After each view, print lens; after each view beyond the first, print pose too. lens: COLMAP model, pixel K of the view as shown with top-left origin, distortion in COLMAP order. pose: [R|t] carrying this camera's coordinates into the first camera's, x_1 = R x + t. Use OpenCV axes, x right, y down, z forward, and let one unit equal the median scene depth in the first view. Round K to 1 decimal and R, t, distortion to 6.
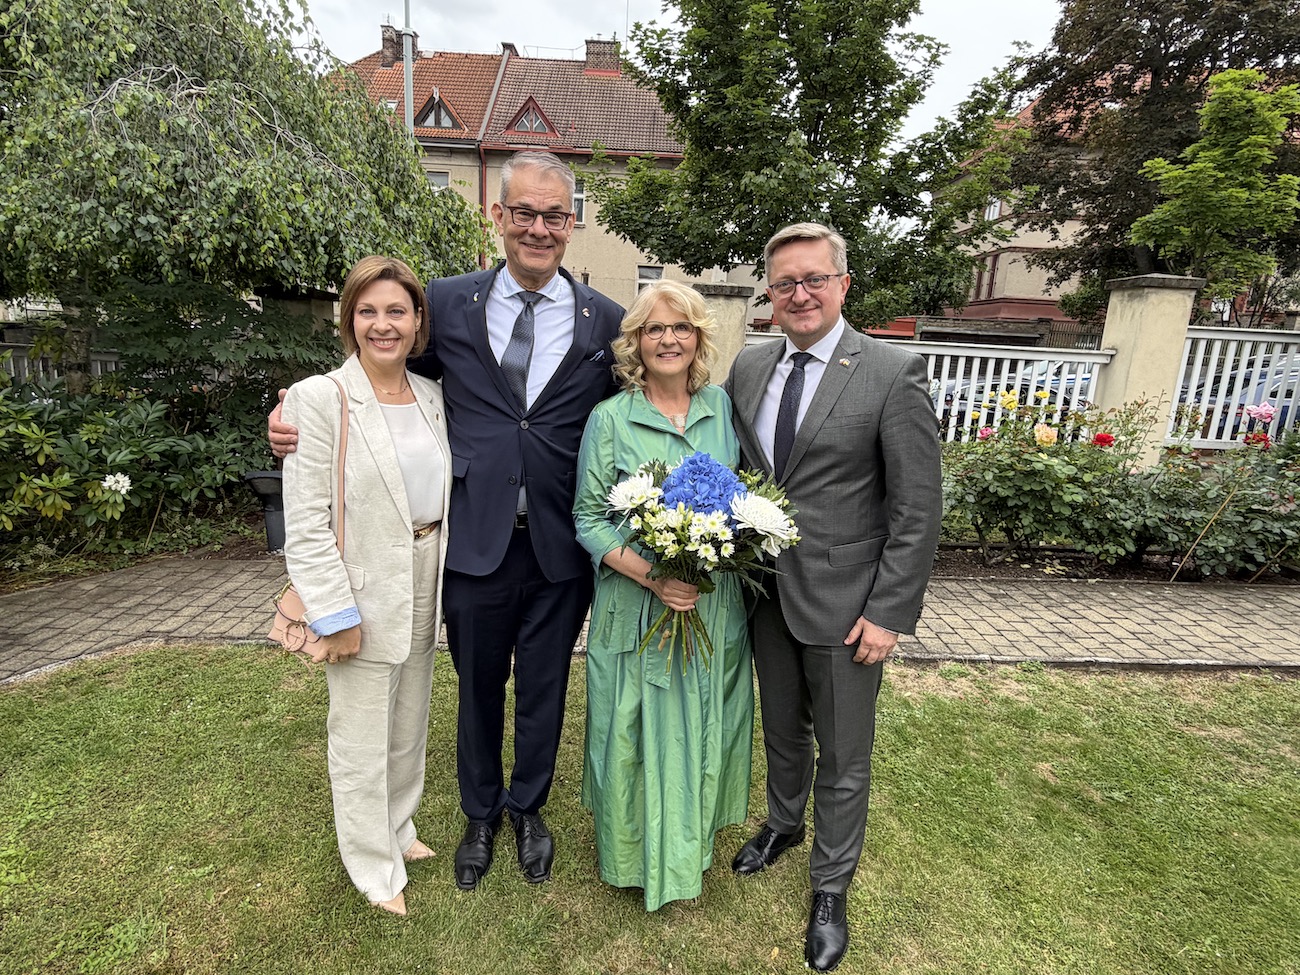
lens RADIAL K [[684.4, 0, 642.5], [0, 684.4, 486.0], [0, 0, 1]] dist [0.001689, -0.001650]
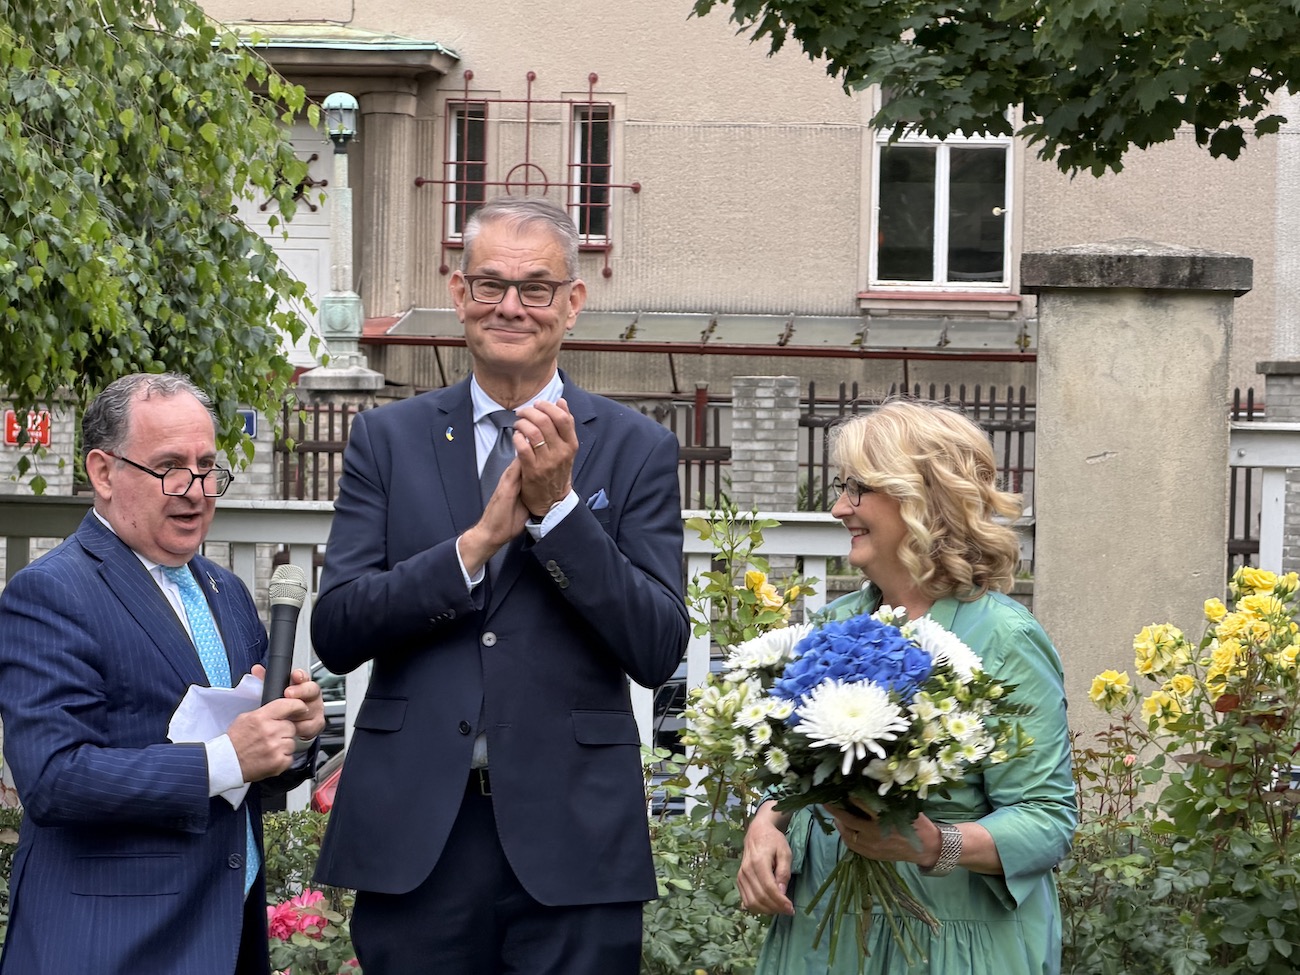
lens RADIAL K [[4881.5, 0, 650.0], [0, 4881.5, 487.5], [0, 0, 1]] dist [0.203021, 1.056509]
pose [[0.997385, -0.029900, -0.065795, 0.069111], [0.016302, 0.980016, -0.198249, 0.223658], [0.070408, 0.196658, 0.977941, -1.129032]]
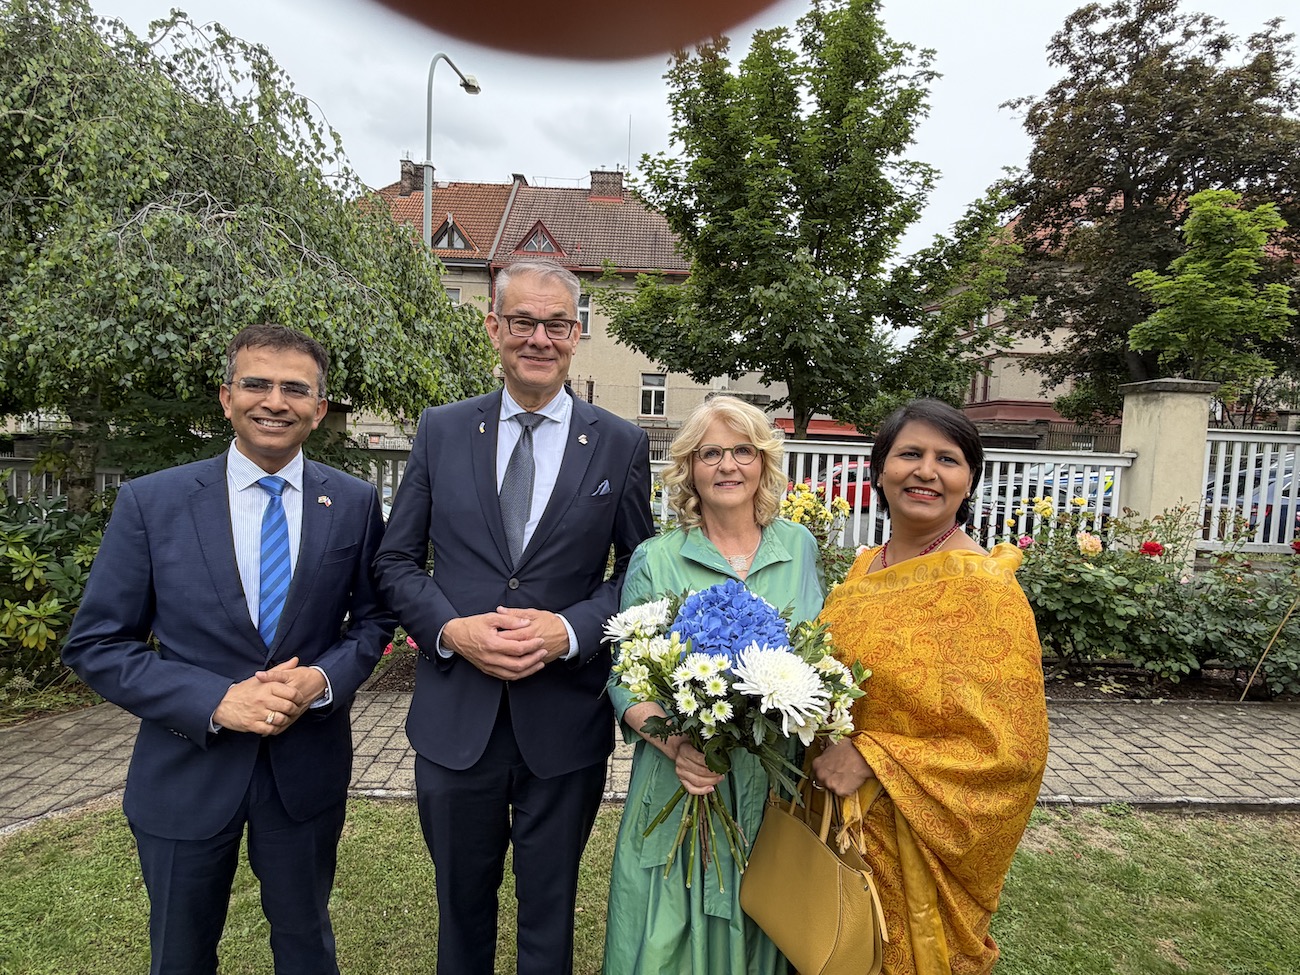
lens RADIAL K [[682.0, 0, 645.4], [0, 682.0, 488.7], [0, 0, 1]] dist [0.001434, -0.001926]
pose [[0.999934, -0.010316, 0.005133, -0.032969], [0.010941, 0.989793, -0.142089, -0.020868], [-0.003615, 0.142136, 0.989841, 0.045820]]
